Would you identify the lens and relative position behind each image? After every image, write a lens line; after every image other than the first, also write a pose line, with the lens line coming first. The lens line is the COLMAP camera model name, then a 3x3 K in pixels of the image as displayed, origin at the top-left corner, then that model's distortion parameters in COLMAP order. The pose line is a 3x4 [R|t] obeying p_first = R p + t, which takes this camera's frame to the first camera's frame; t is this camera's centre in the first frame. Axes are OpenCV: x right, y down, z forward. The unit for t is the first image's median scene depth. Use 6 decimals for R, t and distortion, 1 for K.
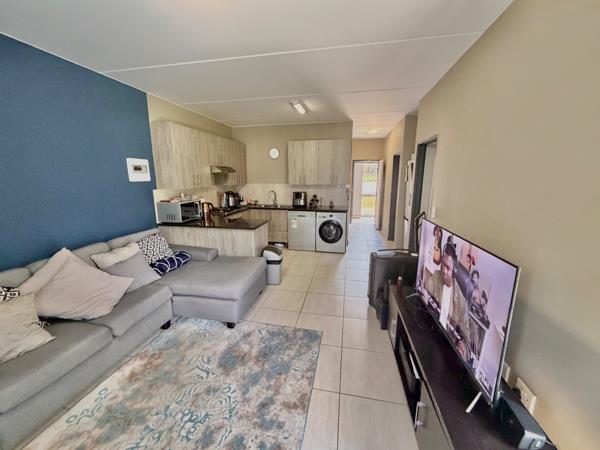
lens RADIAL K [[239.7, 0, 298.7], [0, 239.7, 224.0], [0, 0, 1]] dist [0.000136, -0.000099]
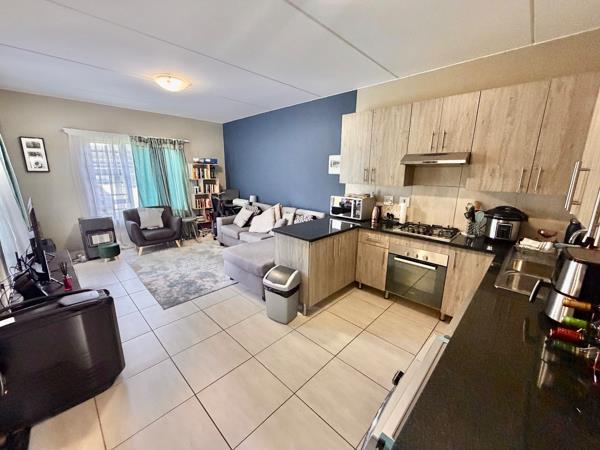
lens RADIAL K [[239.7, 0, 298.7], [0, 239.7, 224.0], [0, 0, 1]] dist [0.000136, -0.000099]
pose [[-0.533126, 0.182885, -0.826032, 0.459555], [-0.177950, 0.930275, 0.320815, -0.286776], [0.827110, 0.318027, -0.463410, 1.429590]]
